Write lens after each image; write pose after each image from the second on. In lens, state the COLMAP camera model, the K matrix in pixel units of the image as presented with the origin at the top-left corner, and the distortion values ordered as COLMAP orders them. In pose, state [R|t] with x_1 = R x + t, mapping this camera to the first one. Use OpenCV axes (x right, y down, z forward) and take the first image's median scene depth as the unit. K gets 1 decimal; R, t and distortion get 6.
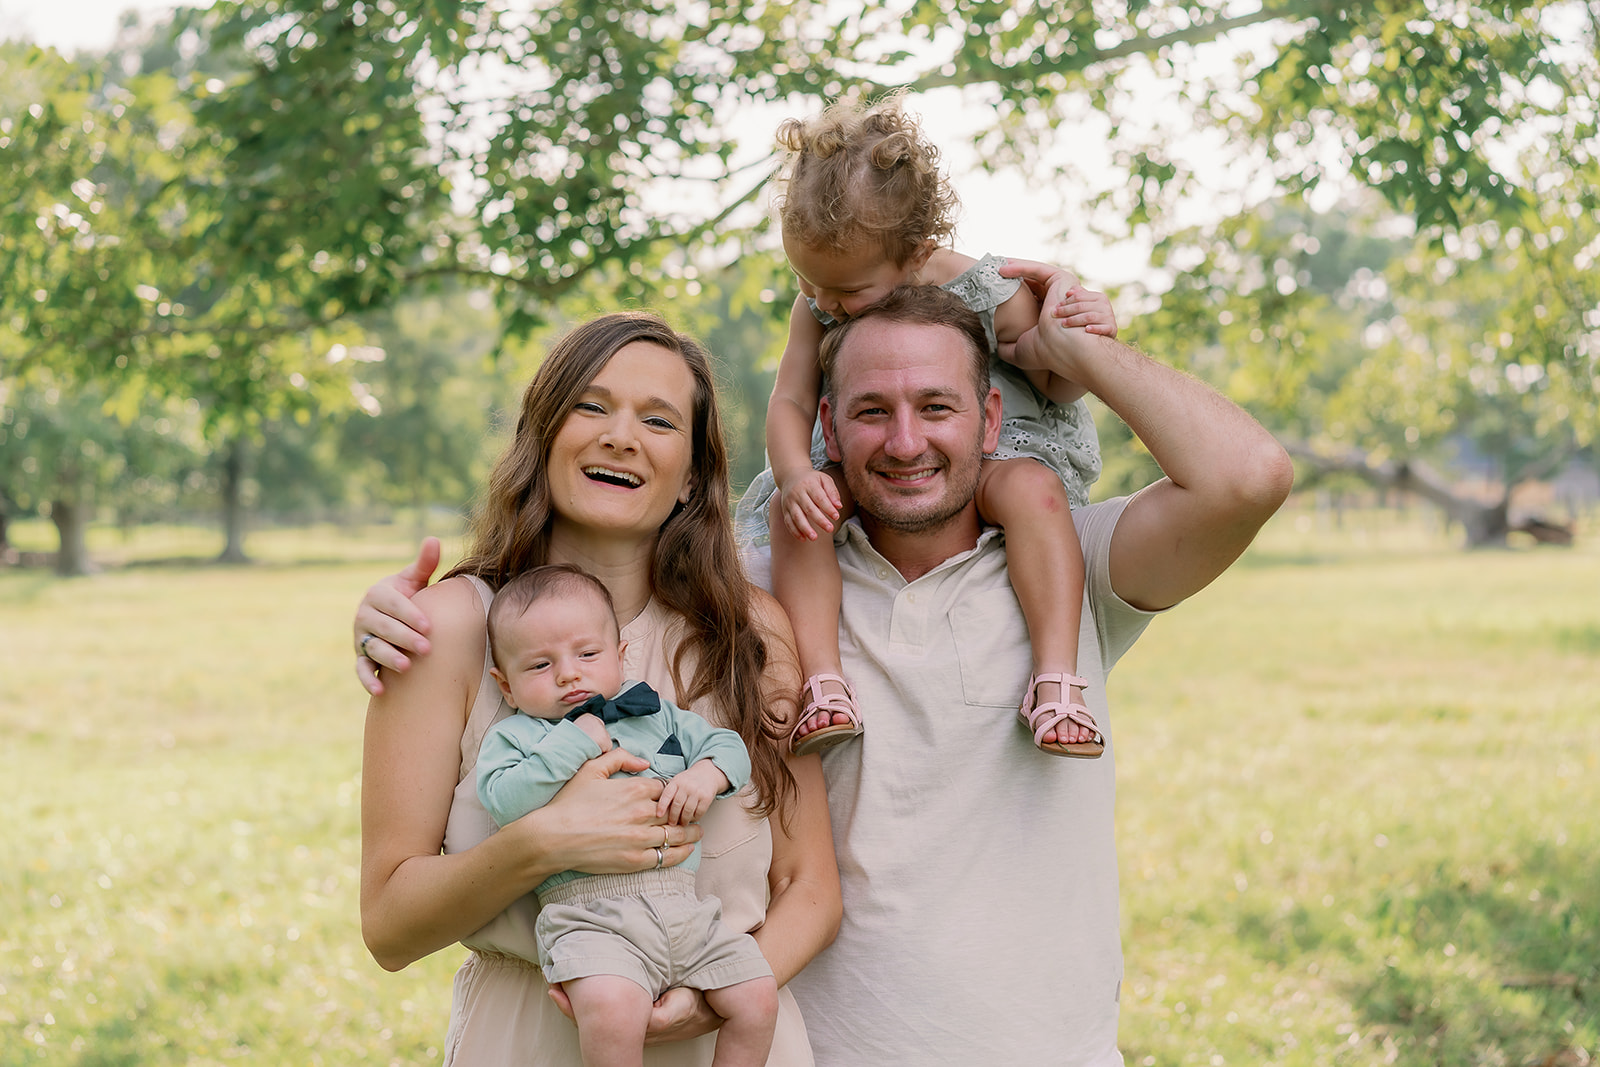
lens RADIAL K [[2399.6, 0, 800.0], [0, 2399.6, 533.5], [0, 0, 1]] dist [-0.005974, -0.042465]
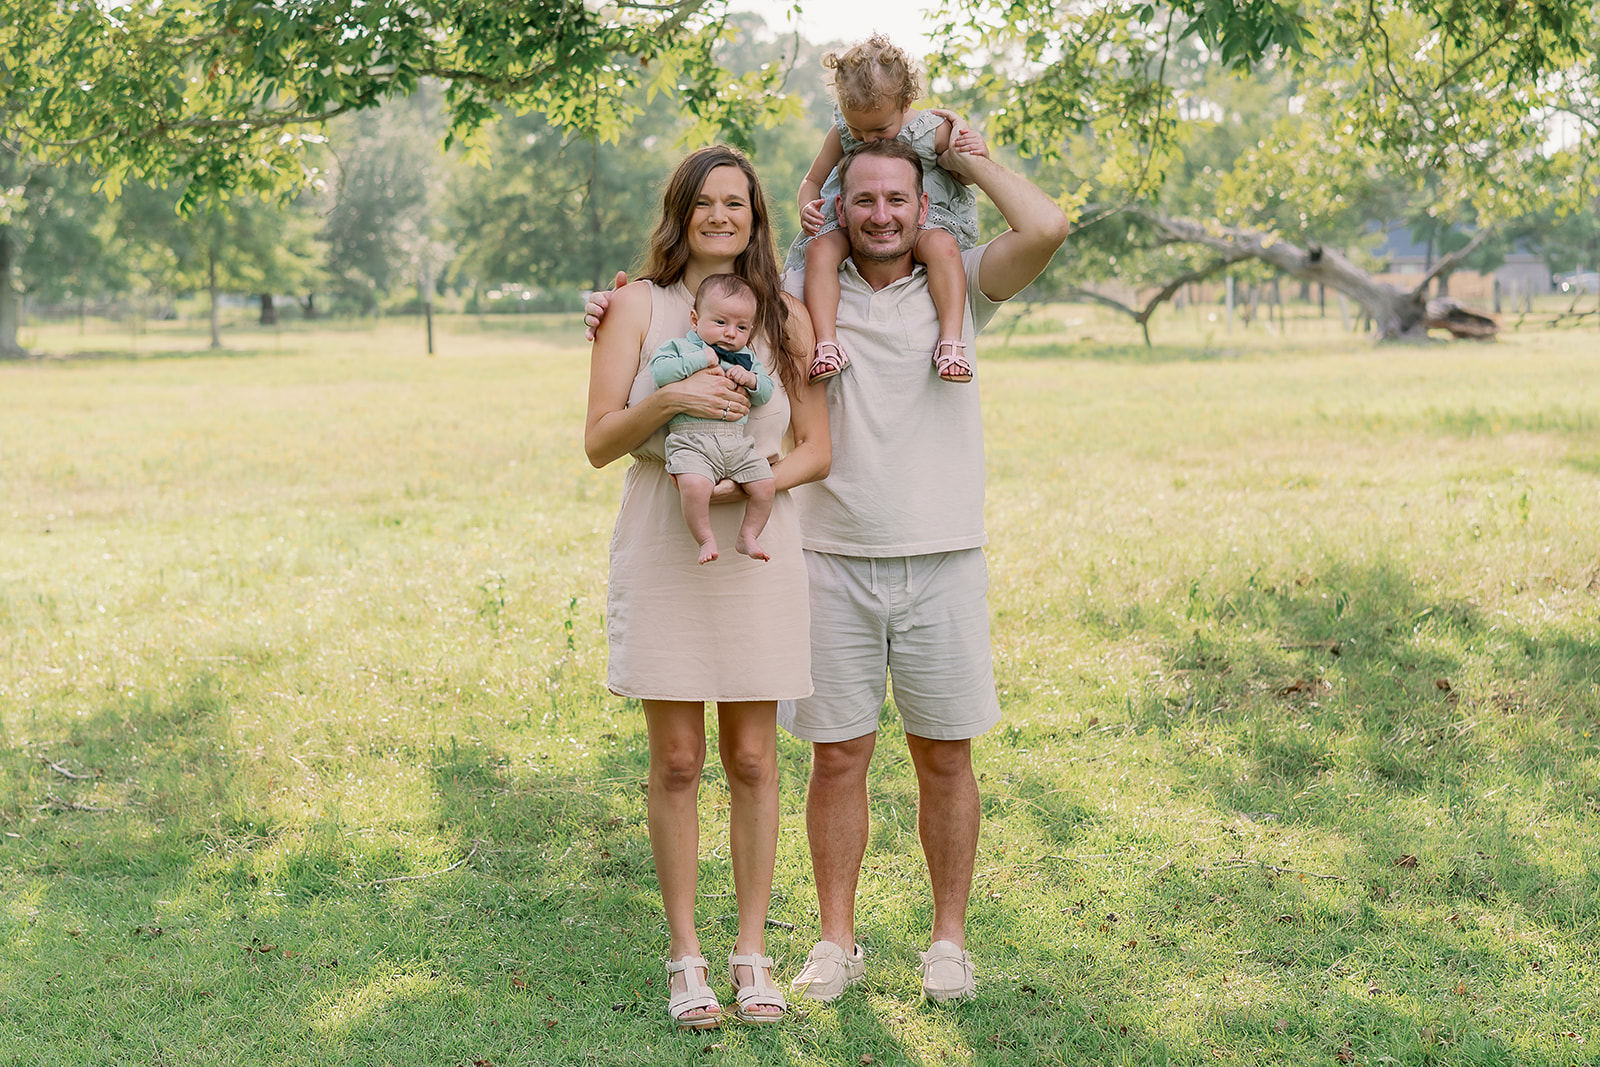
lens RADIAL K [[2873.8, 0, 834.2], [0, 2873.8, 673.8], [0, 0, 1]] dist [0.002490, -0.303472]
pose [[0.997487, -0.005237, 0.070658, -0.047319], [-0.003101, 0.993082, 0.117378, 0.017712], [-0.070784, -0.117302, 0.990570, -0.434725]]
